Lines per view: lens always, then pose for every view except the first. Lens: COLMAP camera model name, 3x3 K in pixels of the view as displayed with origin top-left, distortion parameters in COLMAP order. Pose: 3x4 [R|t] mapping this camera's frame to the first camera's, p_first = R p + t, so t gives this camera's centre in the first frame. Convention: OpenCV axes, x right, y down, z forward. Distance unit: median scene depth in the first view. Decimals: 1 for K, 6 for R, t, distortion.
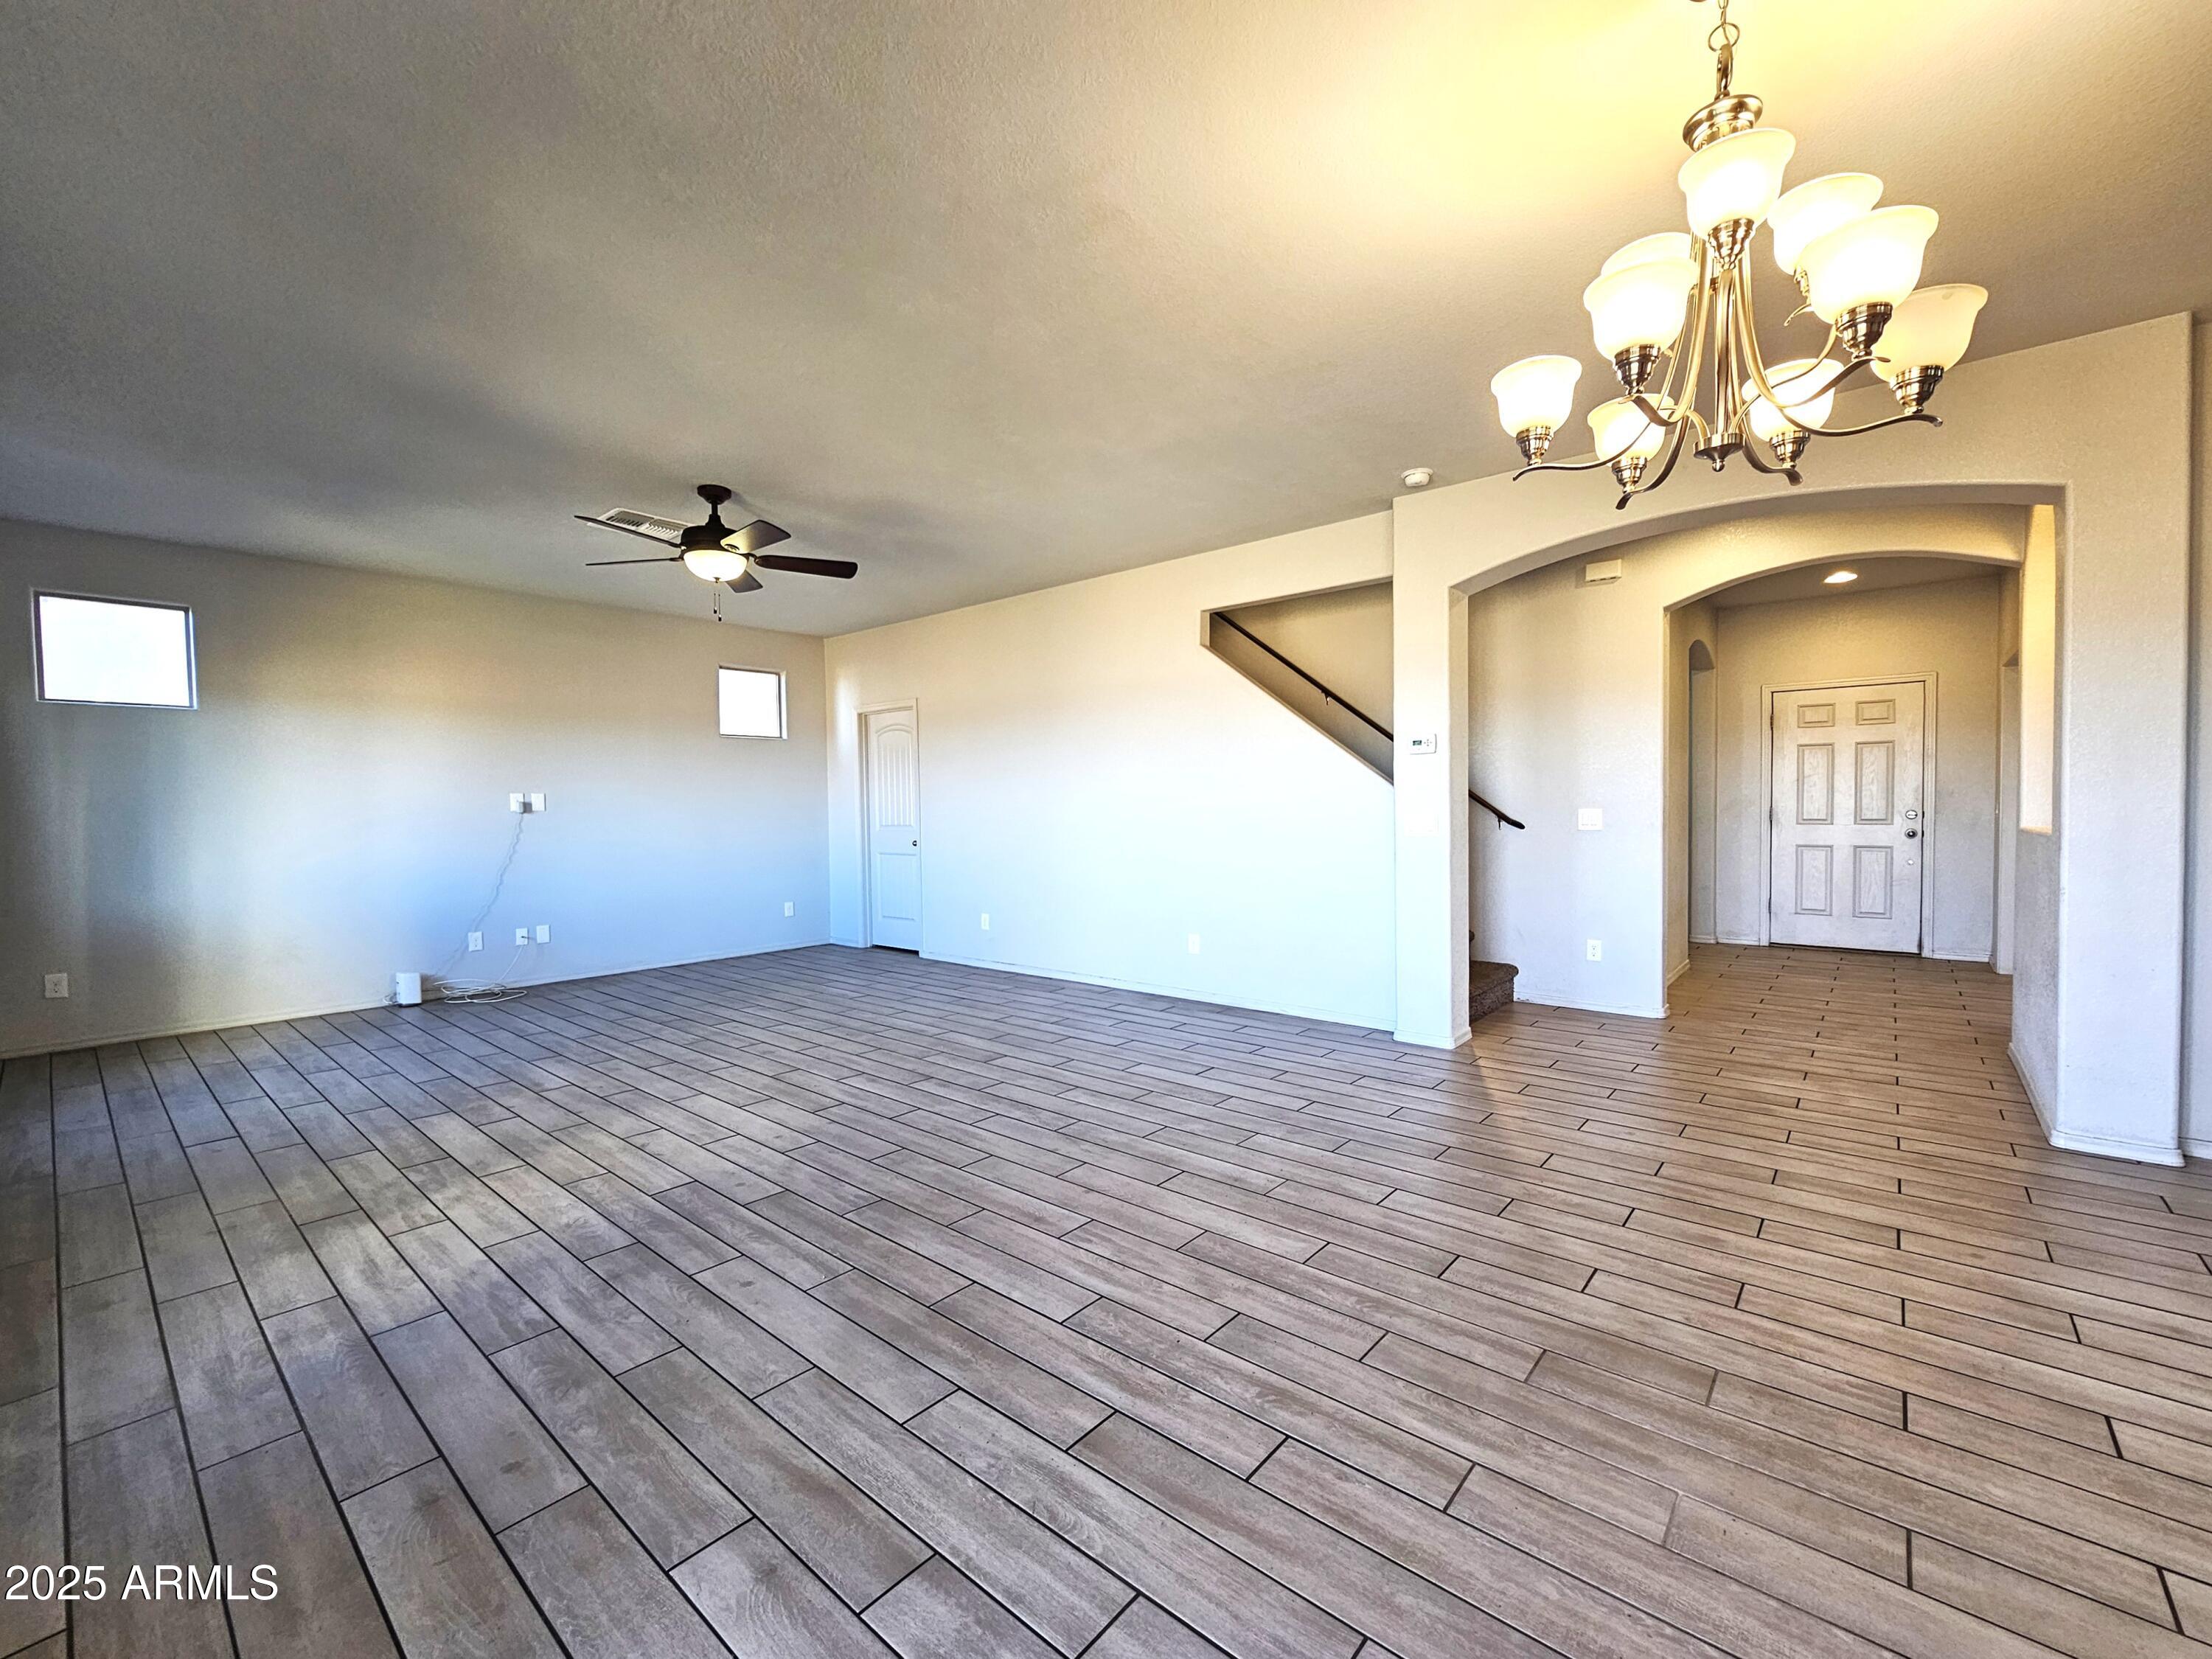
lens RADIAL K [[913.4, 0, 1106.0], [0, 913.4, 829.5], [0, 0, 1]] dist [-0.001296, 0.000063]
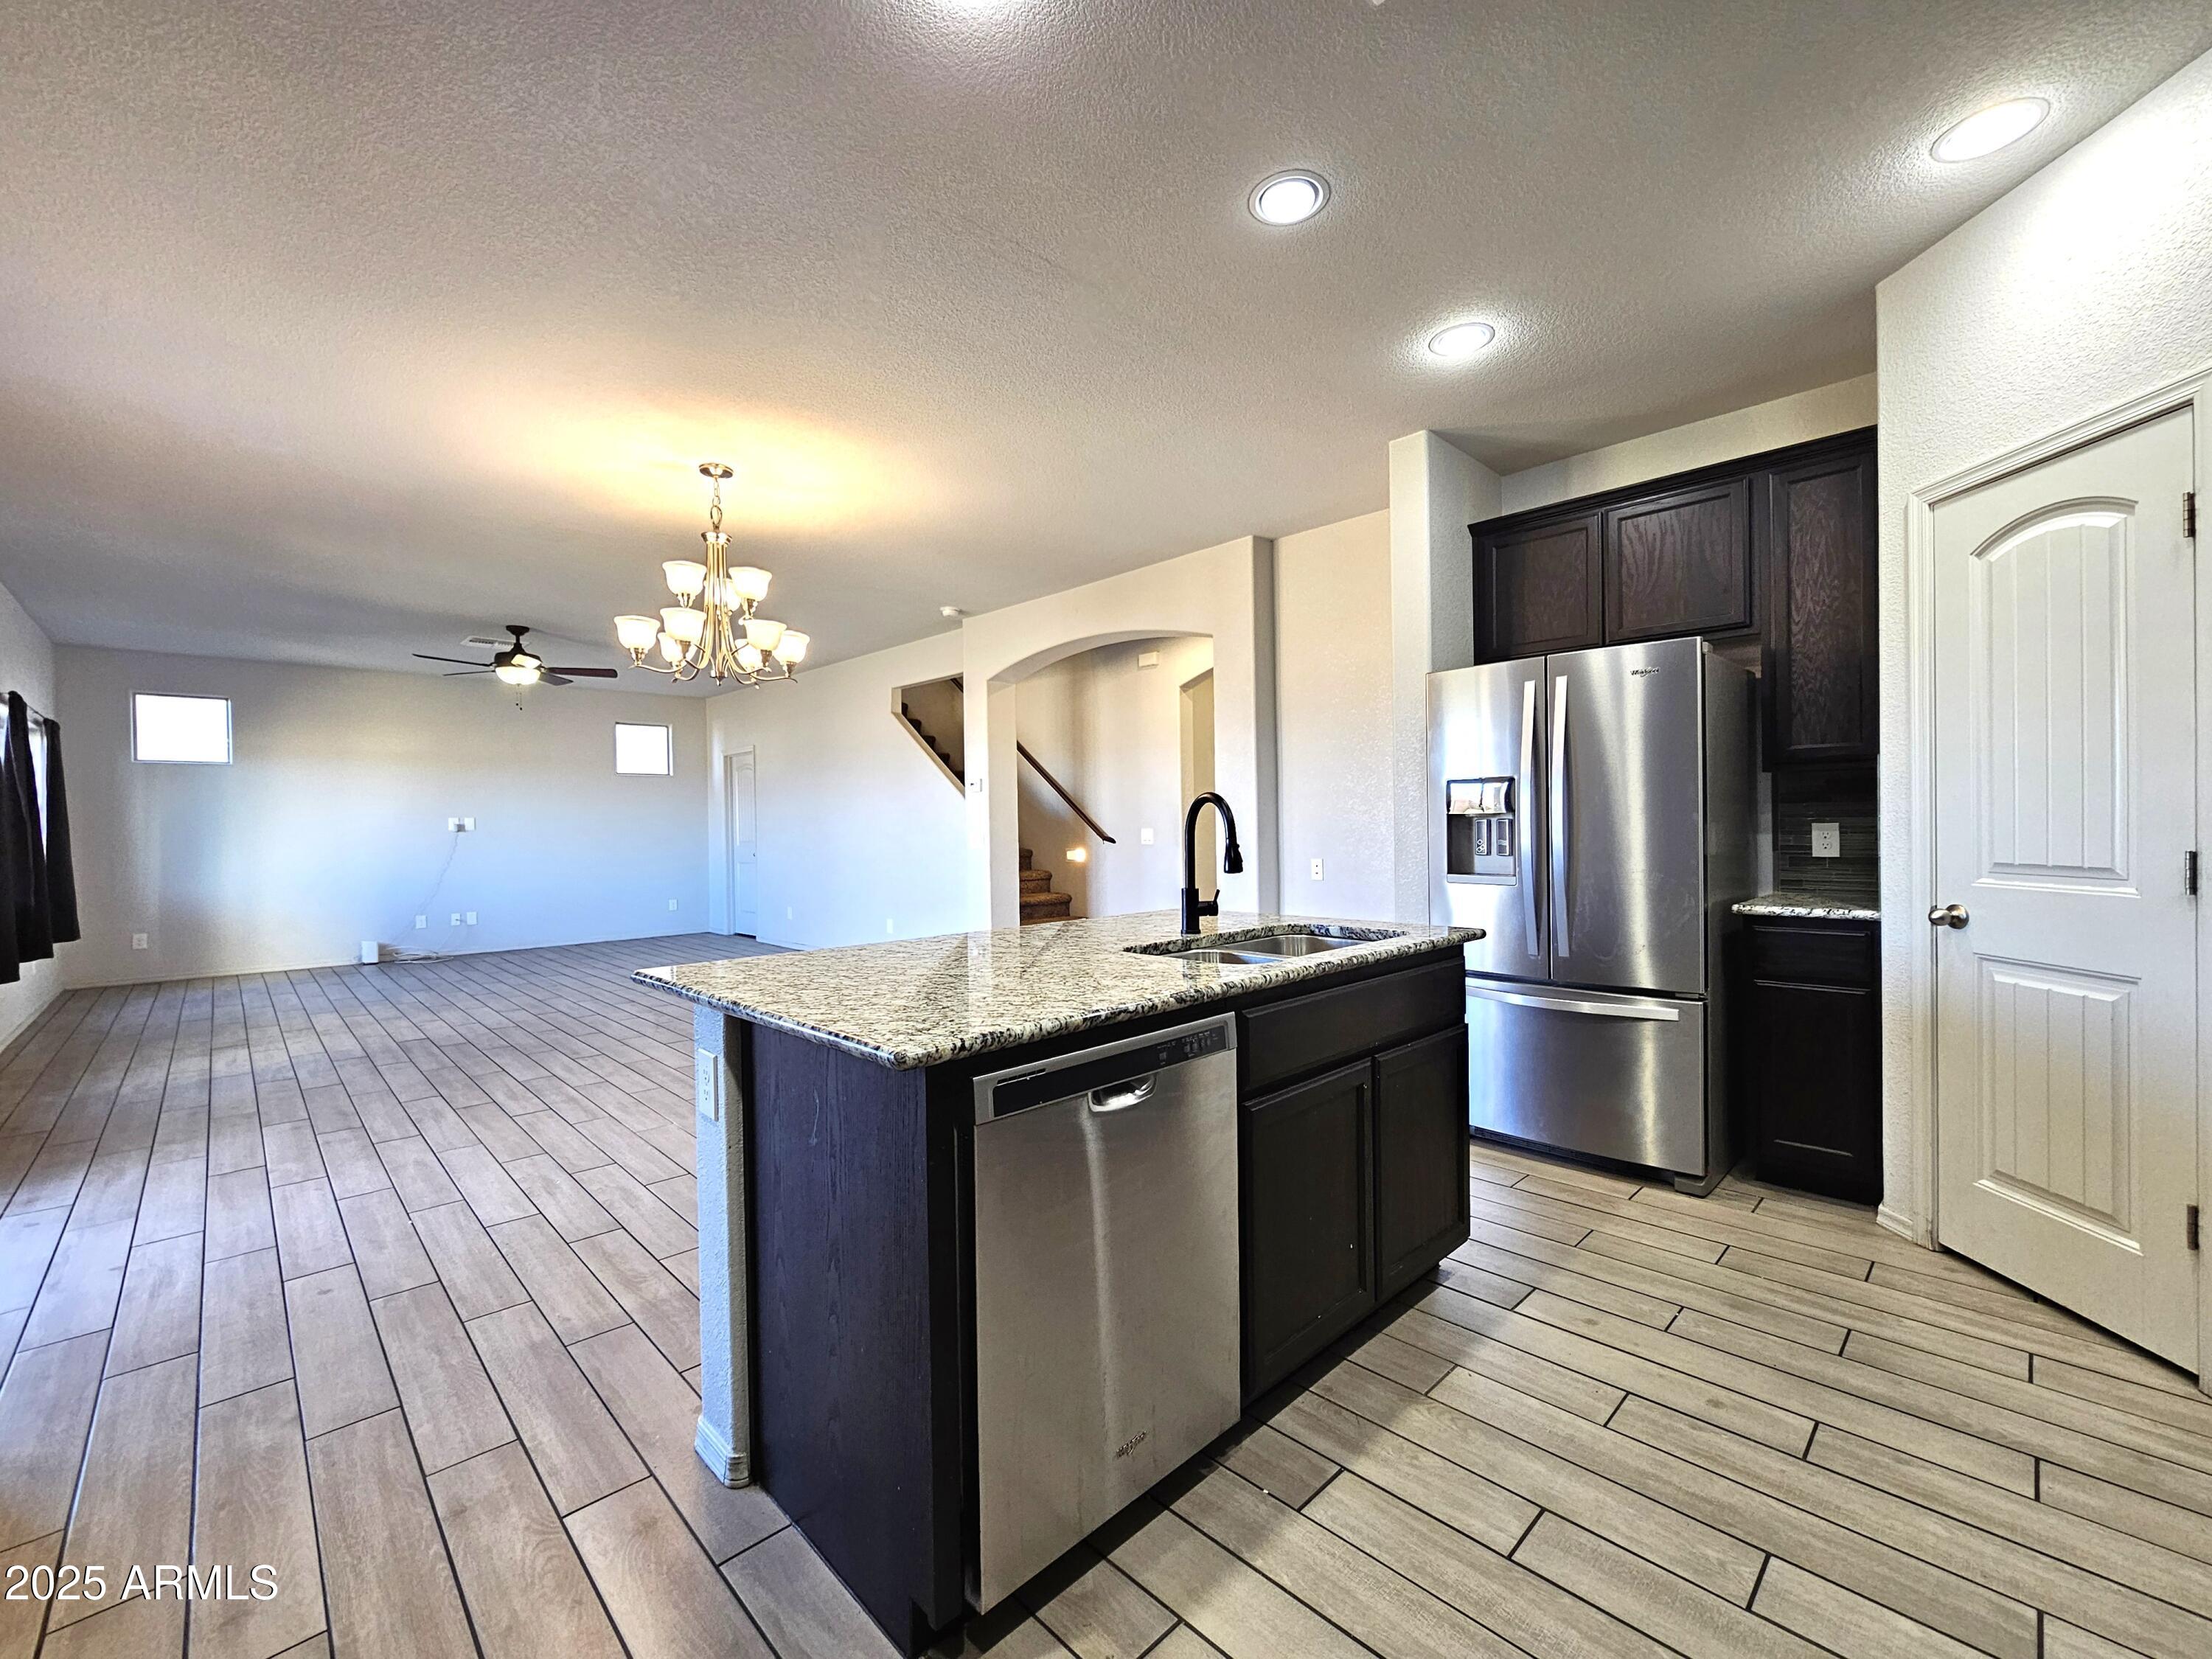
lens RADIAL K [[913.4, 0, 1106.0], [0, 913.4, 829.5], [0, 0, 1]] dist [-0.001296, 0.000063]
pose [[0.996350, -0.000218, -0.085365, 0.554496], [-0.001560, 0.999783, -0.020756, 0.007006], [0.085351, 0.020814, 0.996134, -0.369955]]
